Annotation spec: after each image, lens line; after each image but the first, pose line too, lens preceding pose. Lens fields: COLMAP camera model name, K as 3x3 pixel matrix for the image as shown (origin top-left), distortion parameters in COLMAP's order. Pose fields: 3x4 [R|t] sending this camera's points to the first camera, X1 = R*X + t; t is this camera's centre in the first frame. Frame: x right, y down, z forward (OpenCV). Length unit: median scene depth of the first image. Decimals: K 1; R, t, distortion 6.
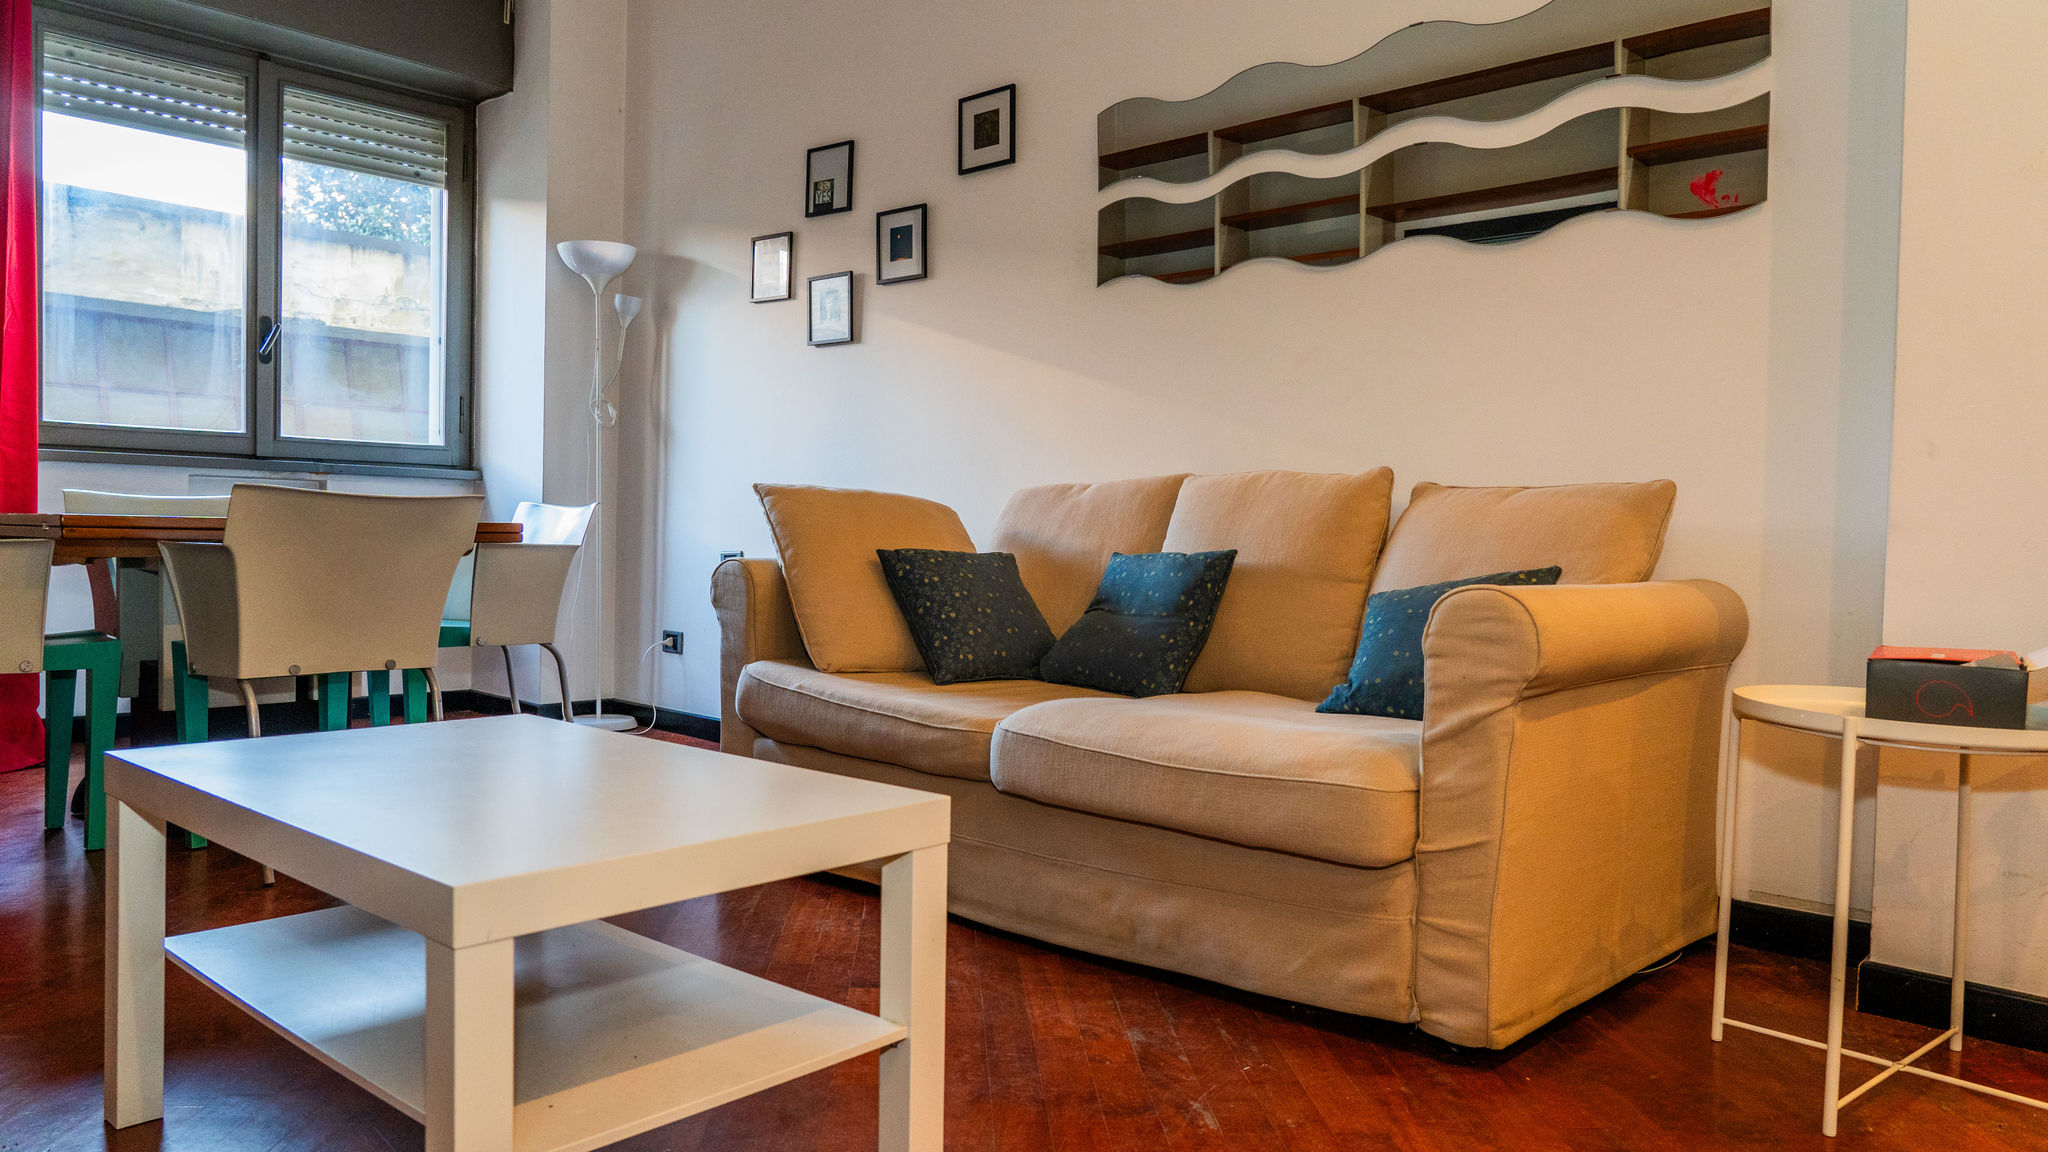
lens RADIAL K [[1389.9, 0, 1031.9], [0, 1389.9, 575.1], [0, 0, 1]] dist [-0.021173, 0.013798]
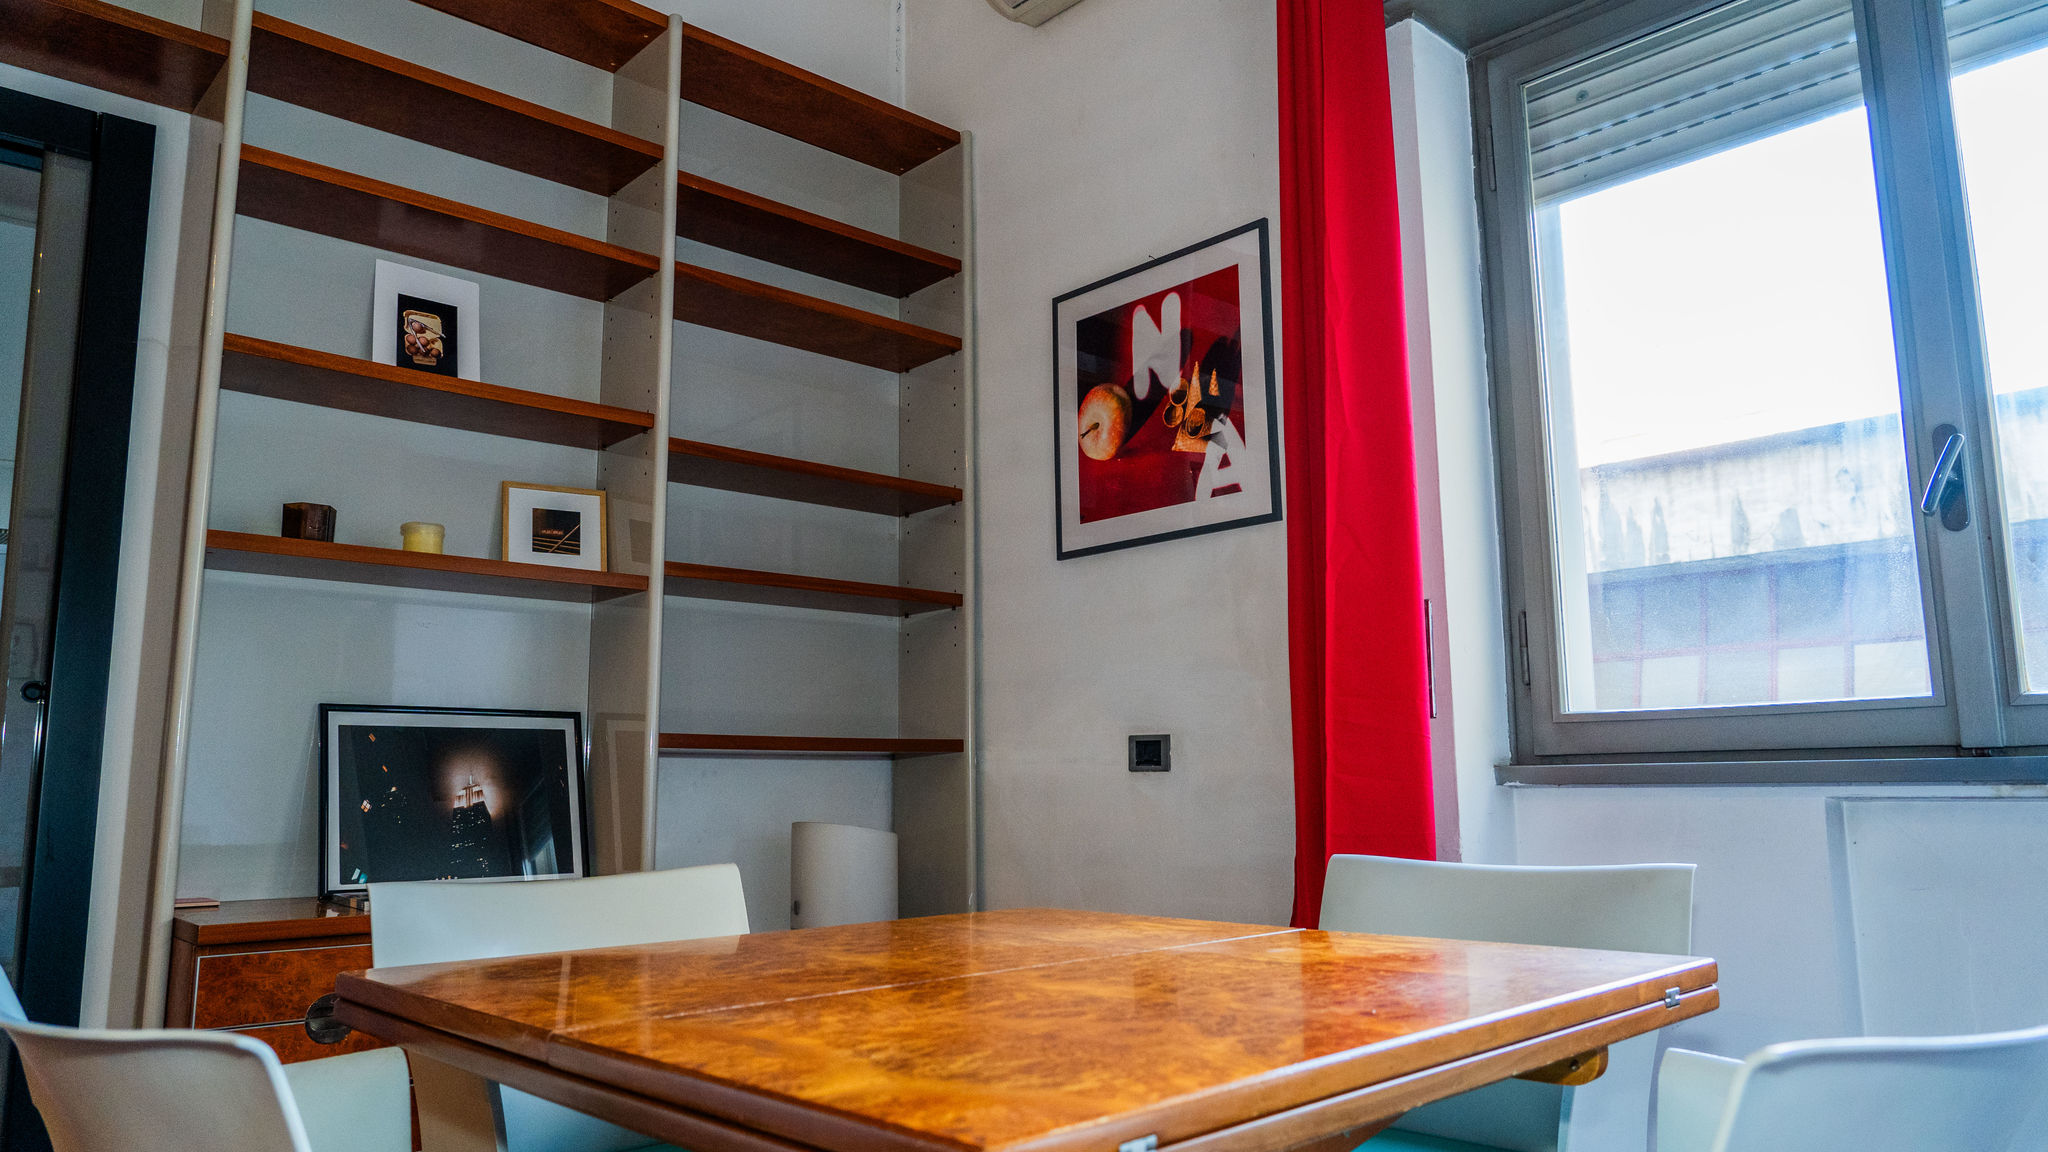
lens RADIAL K [[1389.9, 0, 1032.5], [0, 1389.9, 573.3], [0, 0, 1]] dist [-0.021173, 0.013798]
pose [[-0.076134, -0.170734, -0.982371, -0.125335], [-0.018793, 0.985302, -0.169787, -0.069374], [0.996920, 0.005535, -0.078224, 0.846255]]
